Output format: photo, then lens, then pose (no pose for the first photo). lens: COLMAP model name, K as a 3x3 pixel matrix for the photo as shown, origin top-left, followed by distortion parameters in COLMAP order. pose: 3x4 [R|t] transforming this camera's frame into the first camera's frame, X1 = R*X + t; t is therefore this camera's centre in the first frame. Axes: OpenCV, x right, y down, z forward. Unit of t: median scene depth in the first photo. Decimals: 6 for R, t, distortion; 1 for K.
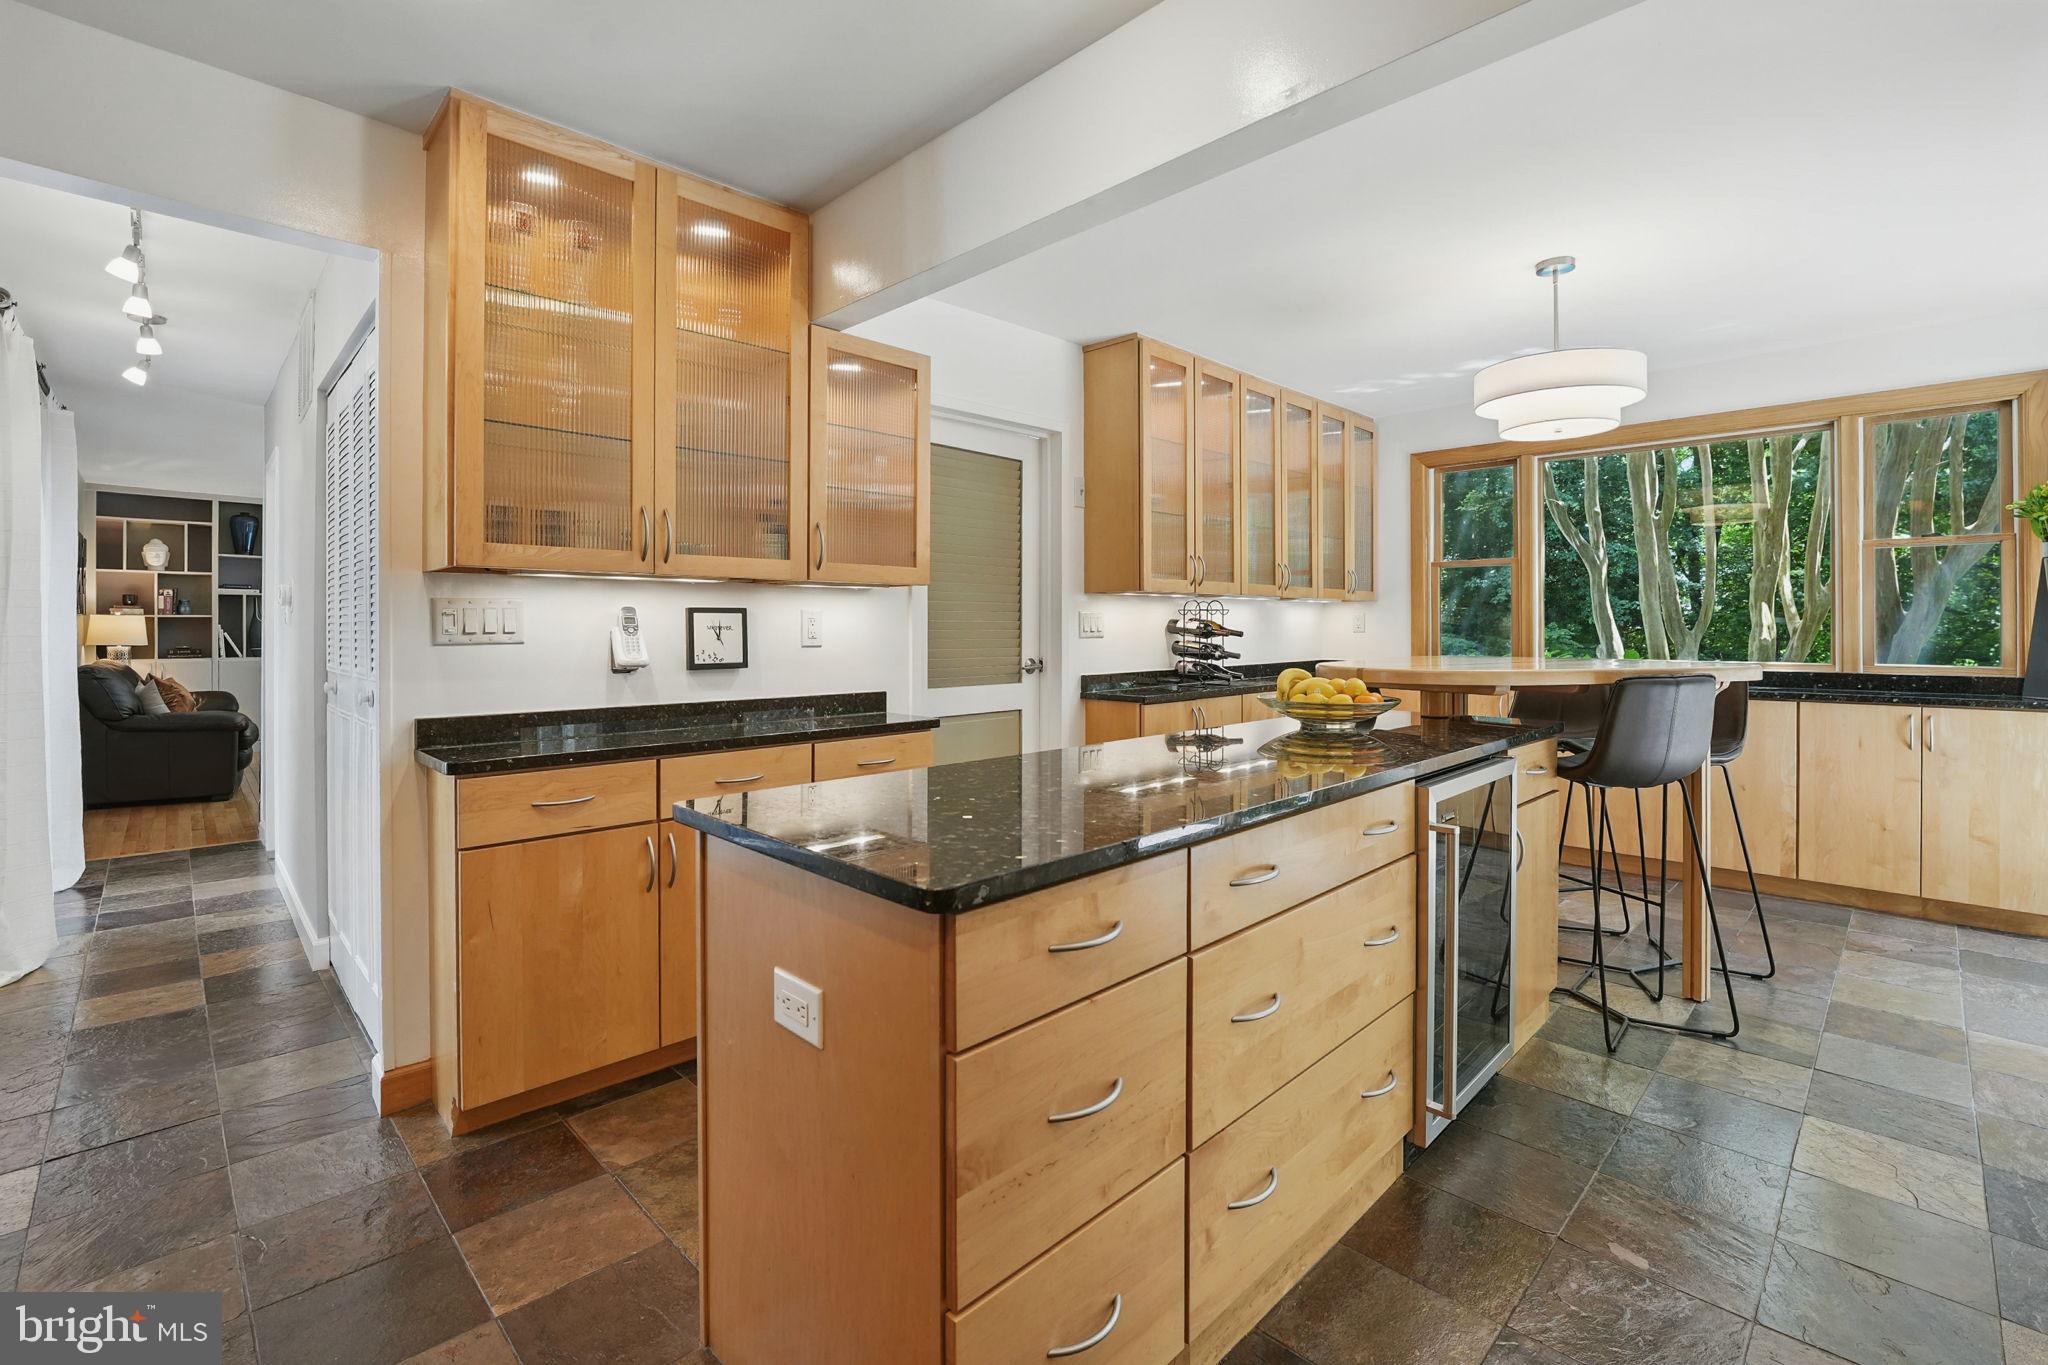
lens RADIAL K [[883.3, 0, 1023.4], [0, 883.3, 646.8], [0, 0, 1]] dist [-0.020647, 0.000179]
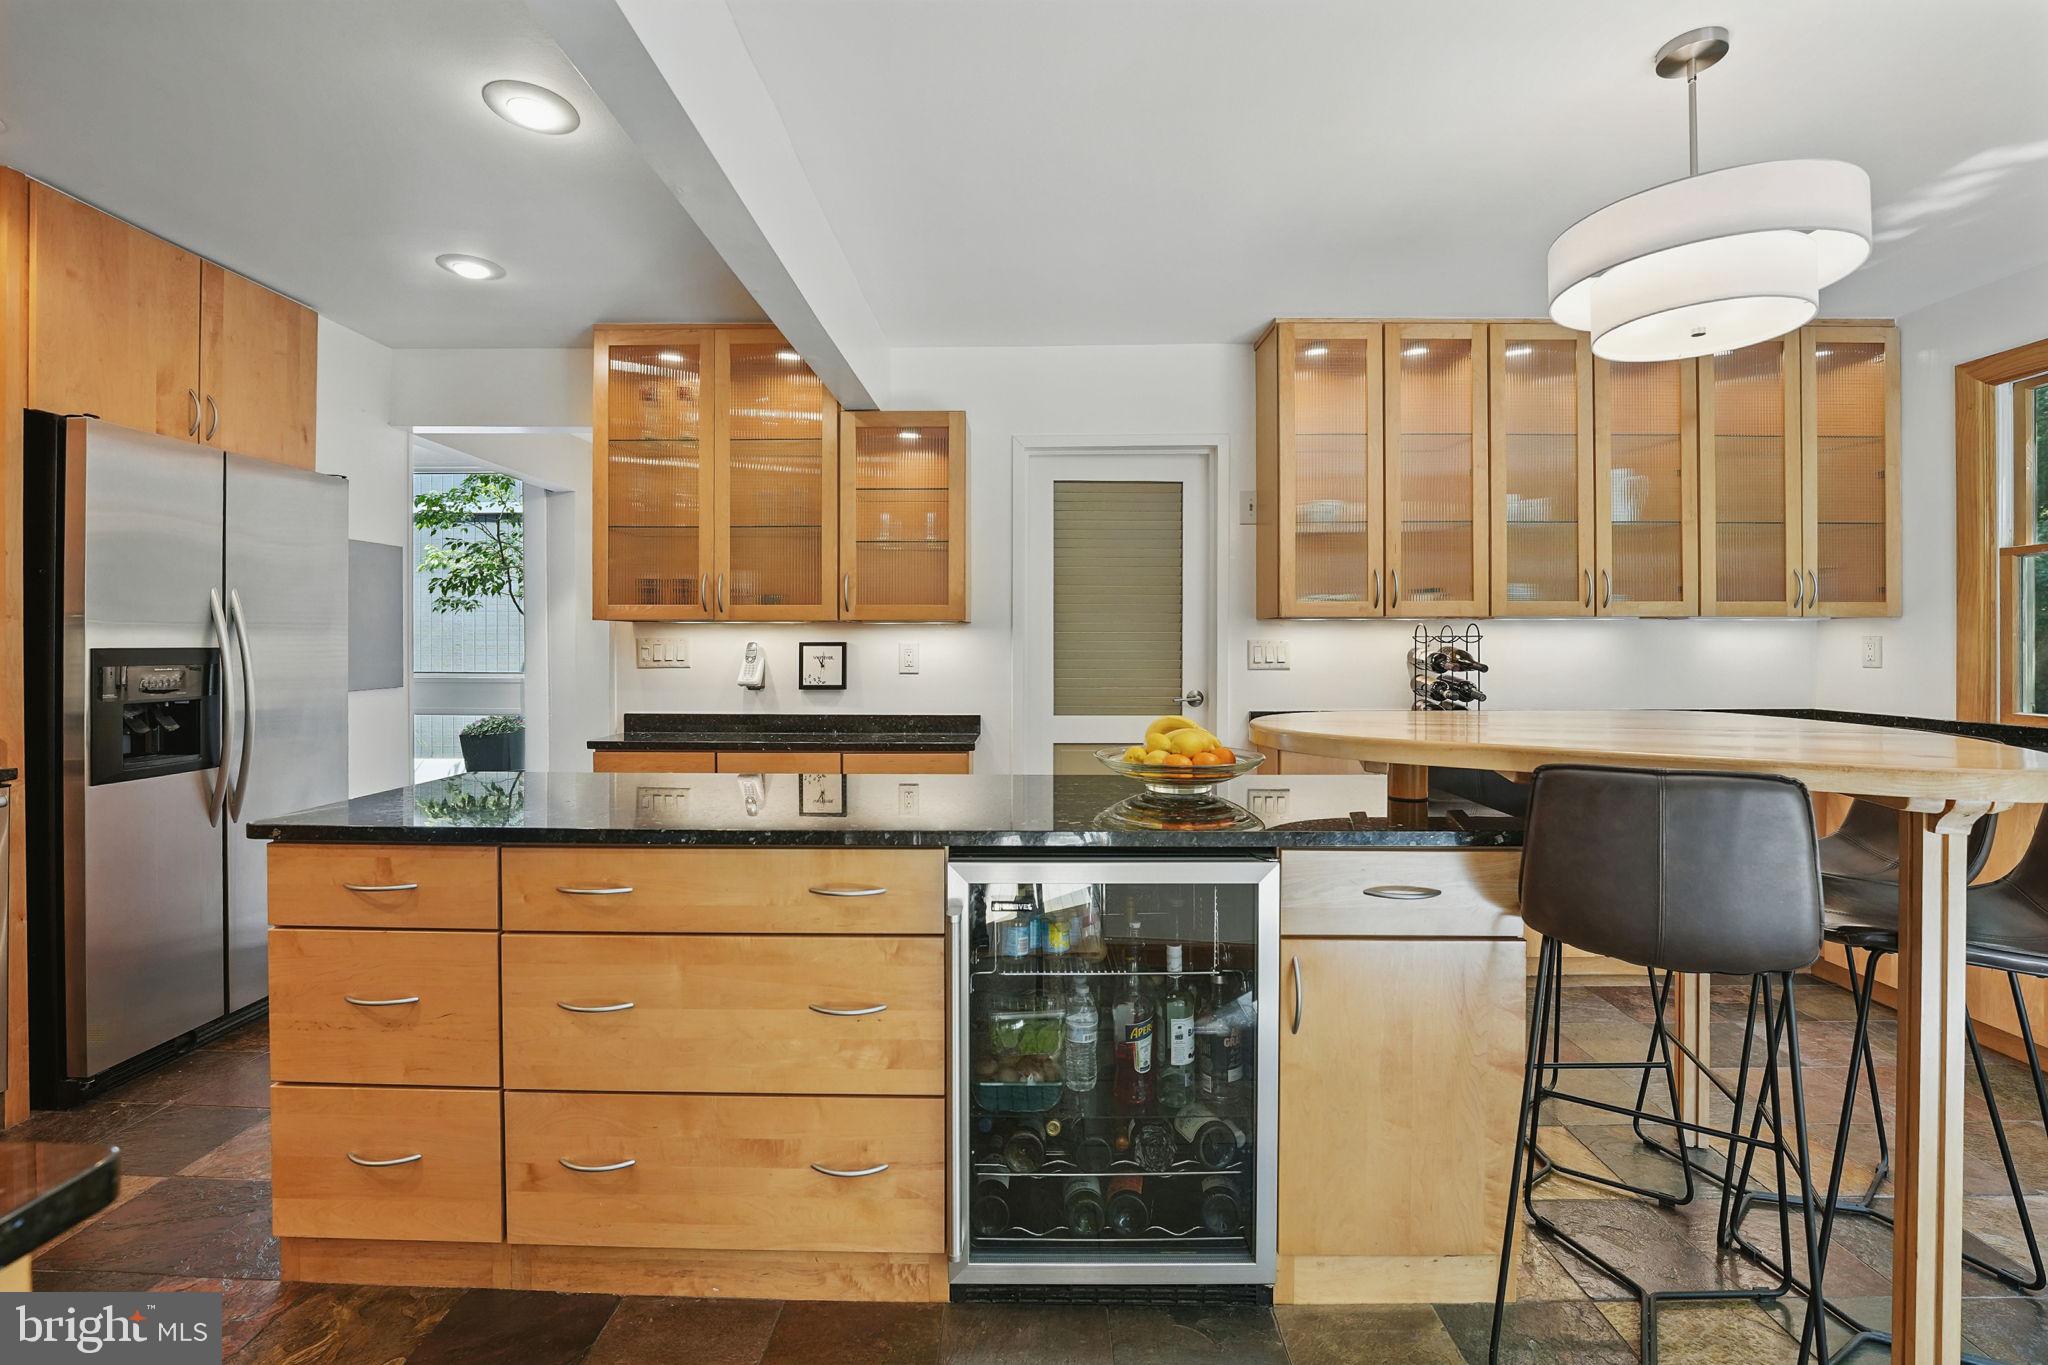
lens RADIAL K [[883.3, 0, 1023.4], [0, 883.3, 646.8], [0, 0, 1]] dist [-0.020647, 0.000179]
pose [[0.698450, 0.004570, -0.715644, 0.766072], [-0.017145, 0.999799, -0.010348, -0.028364], [0.715453, 0.019497, 0.698389, 0.302506]]
